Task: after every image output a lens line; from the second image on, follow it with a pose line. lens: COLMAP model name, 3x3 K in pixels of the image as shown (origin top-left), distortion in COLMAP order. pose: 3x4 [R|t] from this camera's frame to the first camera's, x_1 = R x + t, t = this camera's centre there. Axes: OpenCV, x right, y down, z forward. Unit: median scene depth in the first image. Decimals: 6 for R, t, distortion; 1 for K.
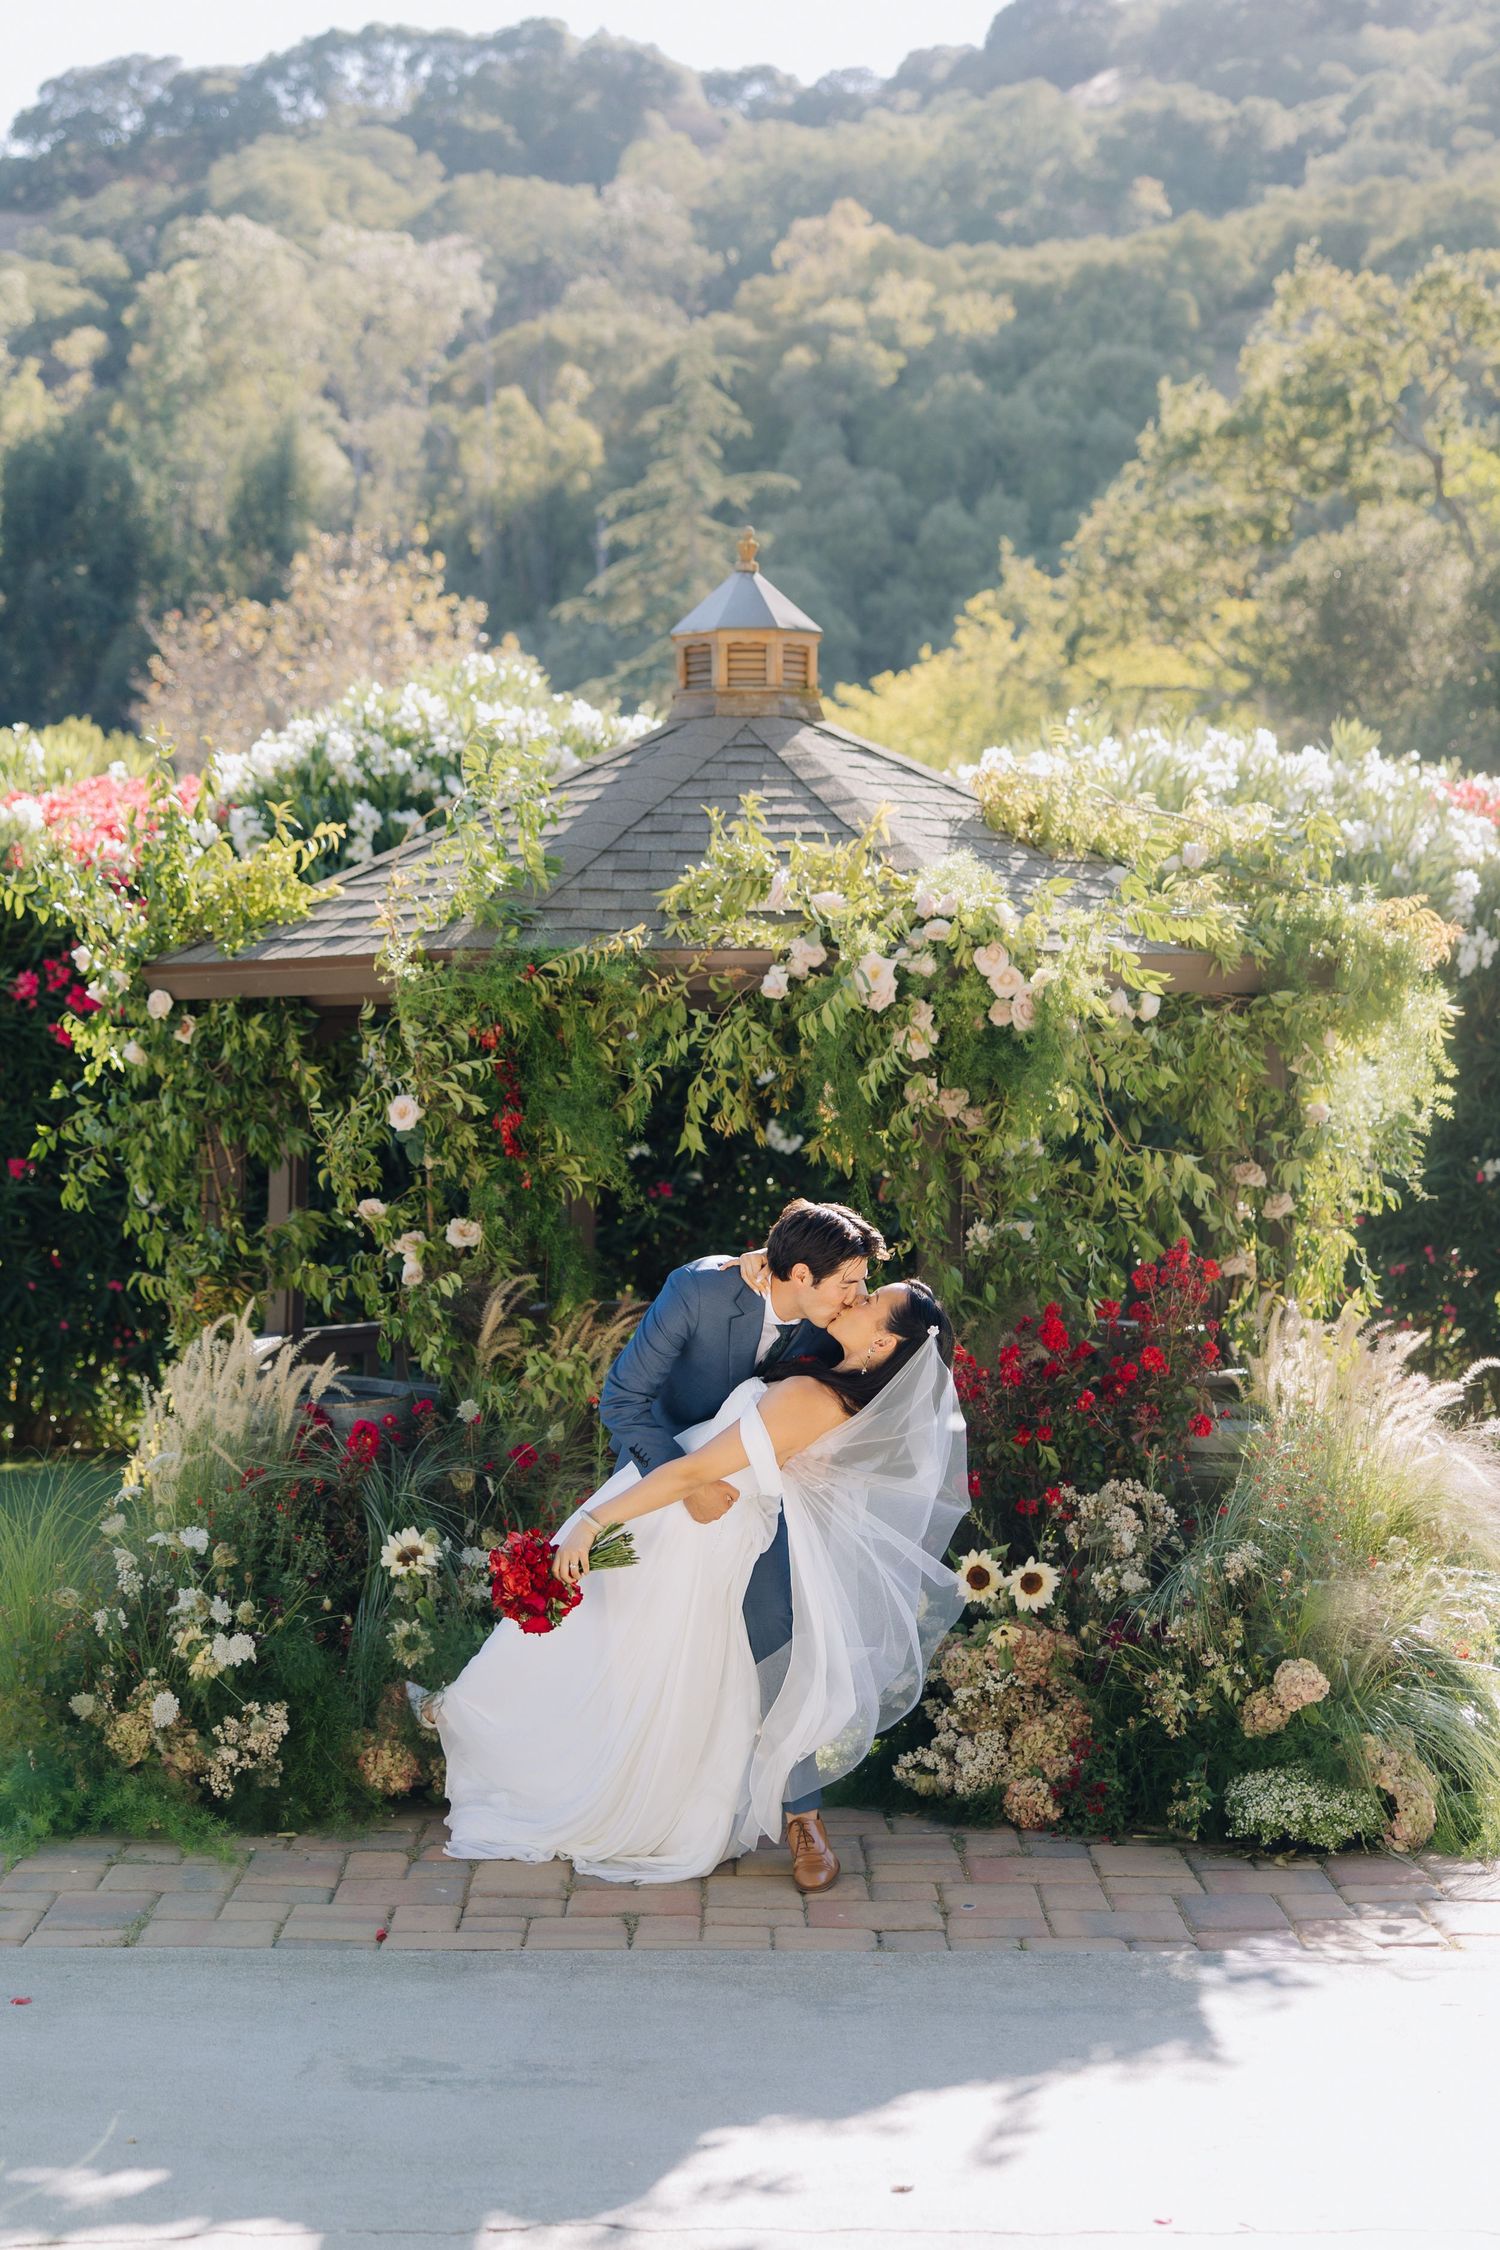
lens RADIAL K [[3173.1, 0, 677.0], [0, 3173.1, 1122.9], [0, 0, 1]] dist [-0.028705, -0.032660]
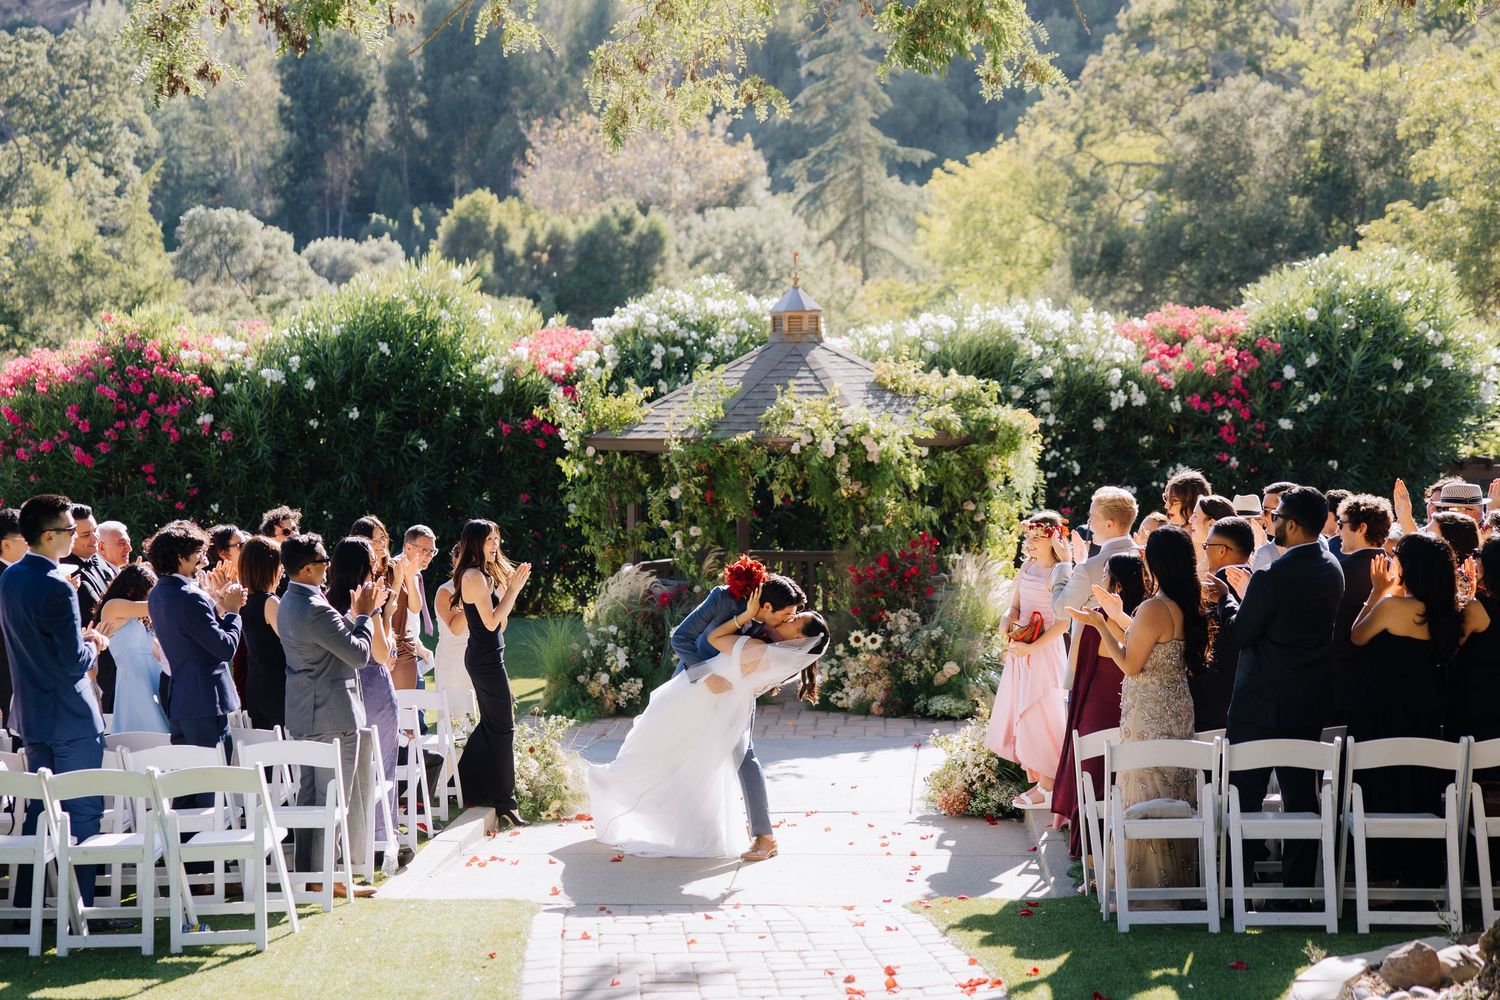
lens RADIAL K [[2115.4, 0, 750.0], [0, 2115.4, 500.0], [0, 0, 1]] dist [-0.028705, -0.032660]
pose [[0.998286, -0.014284, -0.056759, 0.100848], [0.016490, 0.999119, 0.038594, -0.073121], [0.056158, -0.039464, 0.997642, -1.022208]]
